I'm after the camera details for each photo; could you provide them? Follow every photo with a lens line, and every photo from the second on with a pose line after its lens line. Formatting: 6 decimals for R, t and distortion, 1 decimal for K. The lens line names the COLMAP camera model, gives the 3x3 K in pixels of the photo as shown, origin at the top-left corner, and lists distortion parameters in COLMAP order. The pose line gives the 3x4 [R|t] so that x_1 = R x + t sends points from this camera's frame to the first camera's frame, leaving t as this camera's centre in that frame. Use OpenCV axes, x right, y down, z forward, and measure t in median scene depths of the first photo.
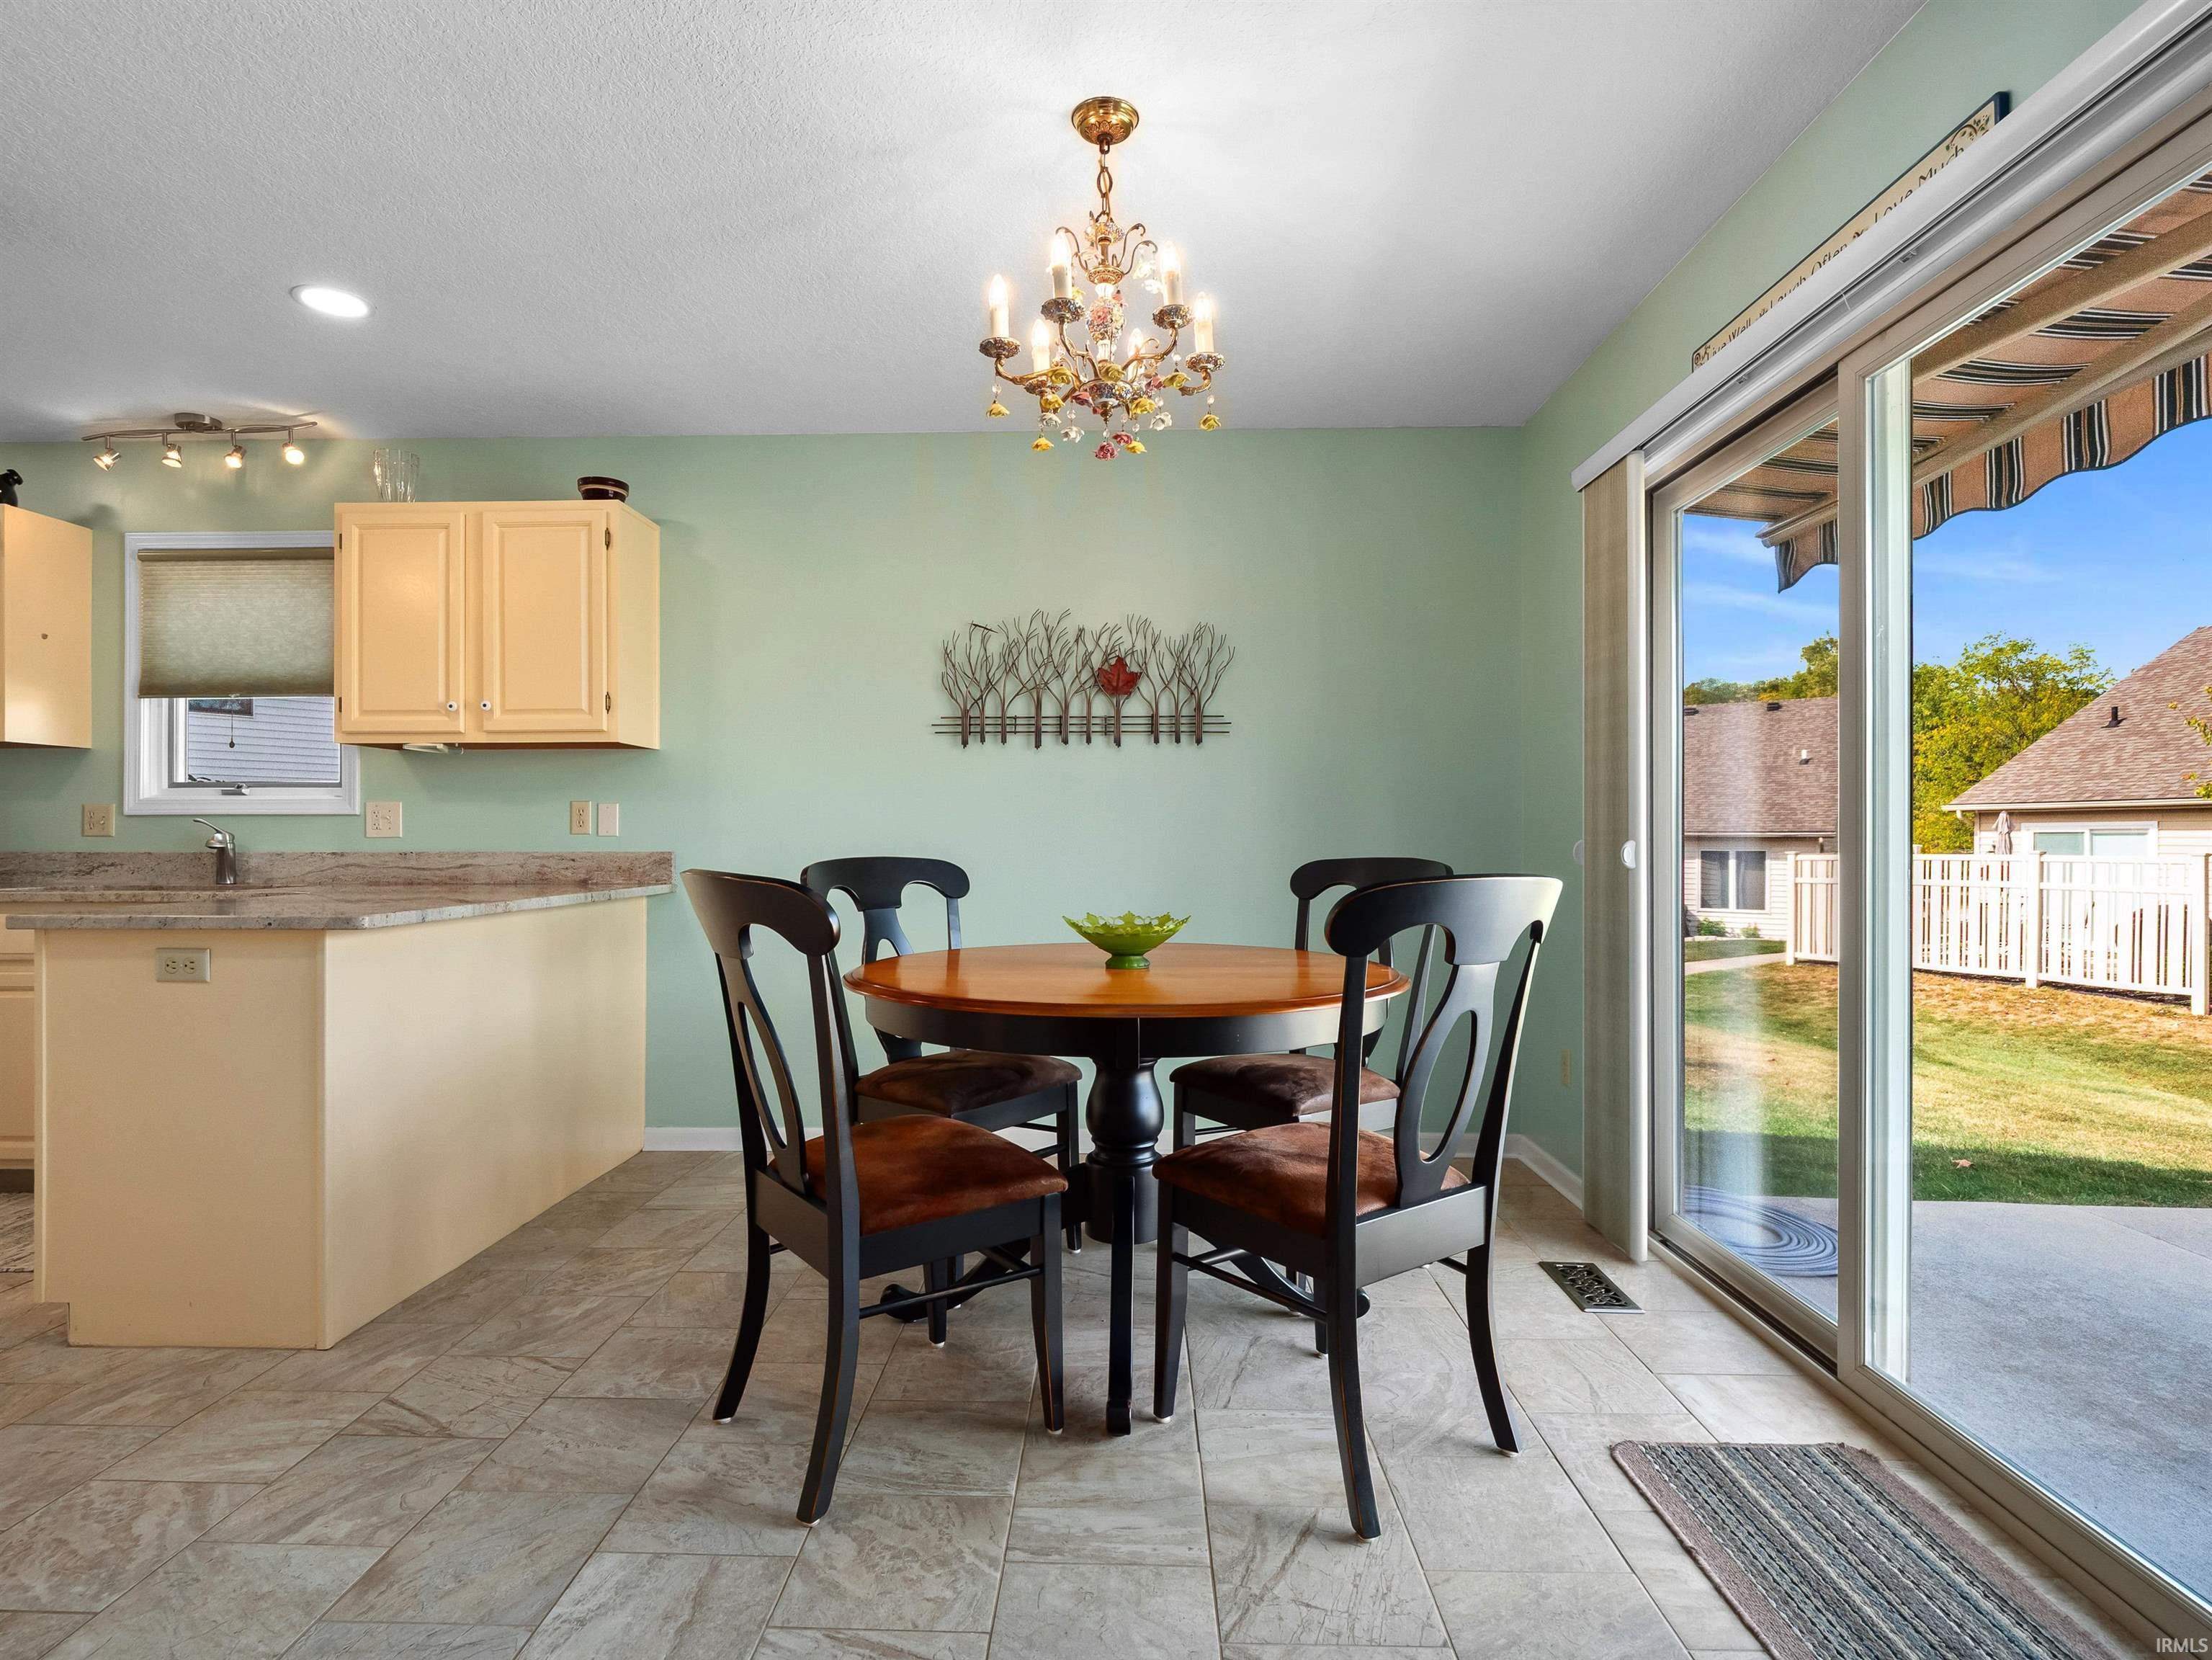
lens RADIAL K [[1134.9, 0, 1099.7], [0, 1134.9, 829.9], [0, 0, 1]] dist [-0.005190, 0.002874]
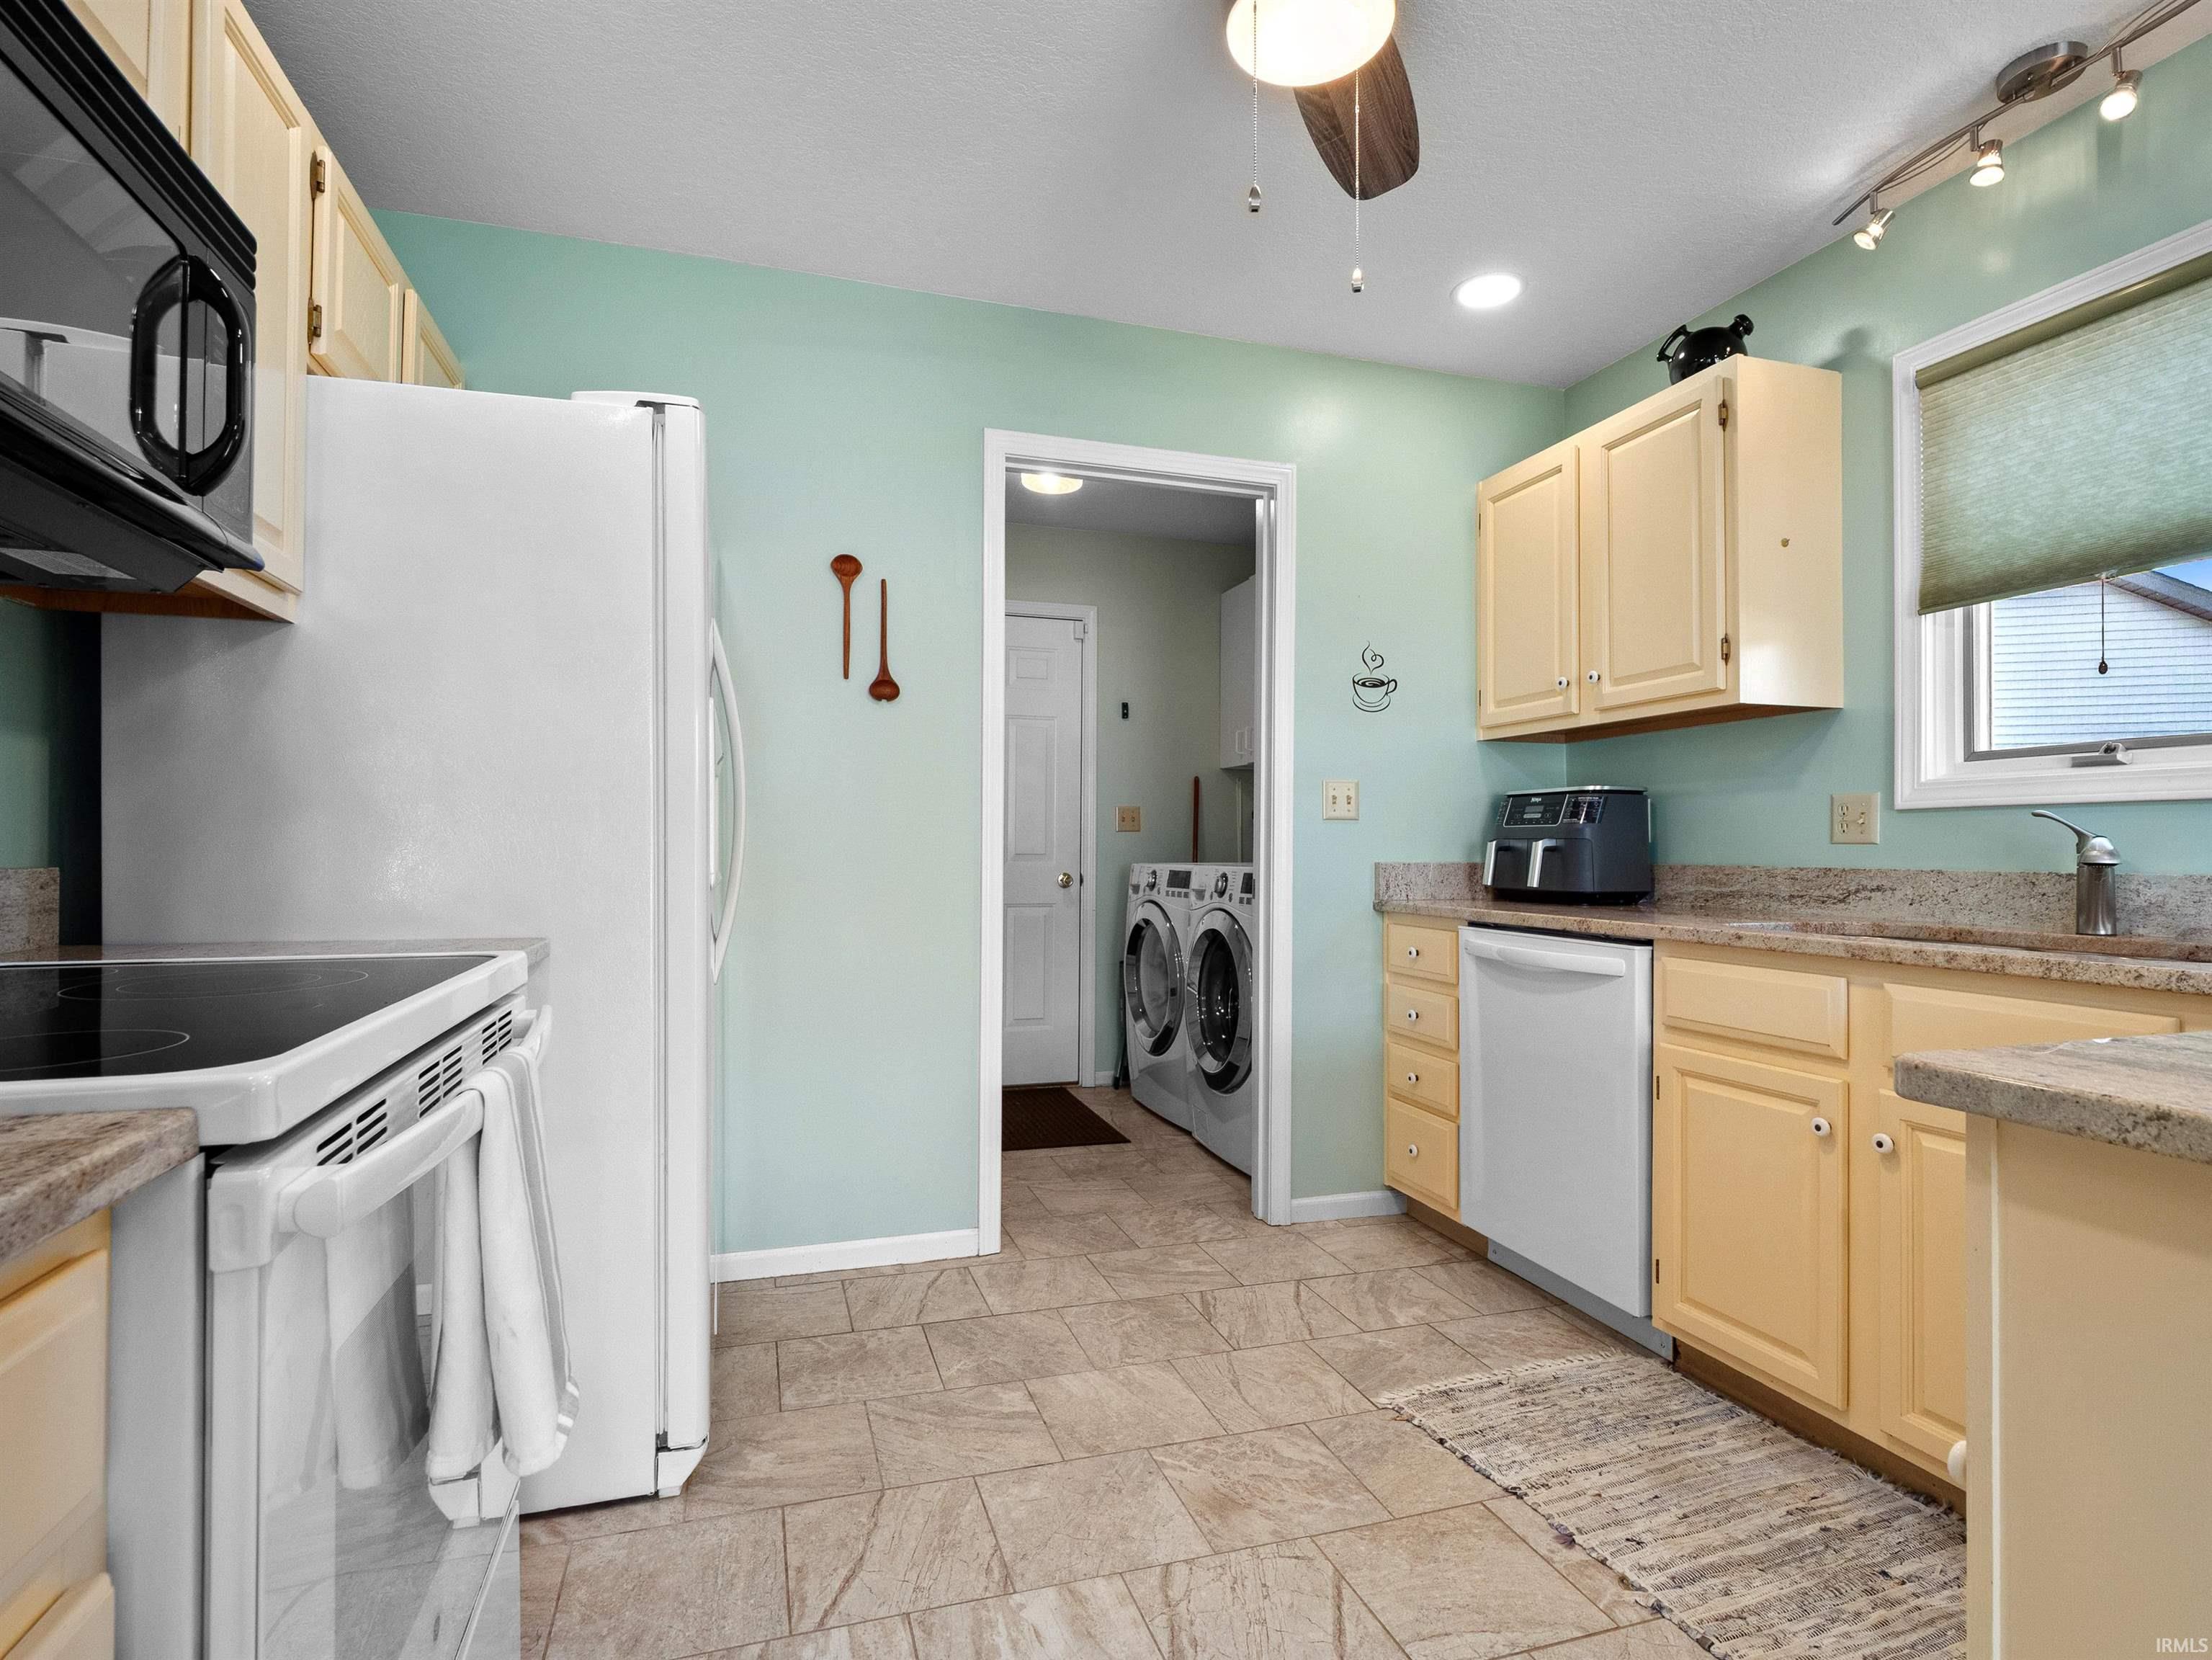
lens RADIAL K [[1134.9, 0, 1095.0], [0, 1134.9, 837.1], [0, 0, 1]] dist [-0.005190, 0.002874]
pose [[0.323990, -0.005720, -0.946043, -0.432124], [0.002557, 0.999983, -0.005170, 0.004333], [0.946057, -0.000744, 0.323999, 0.398582]]
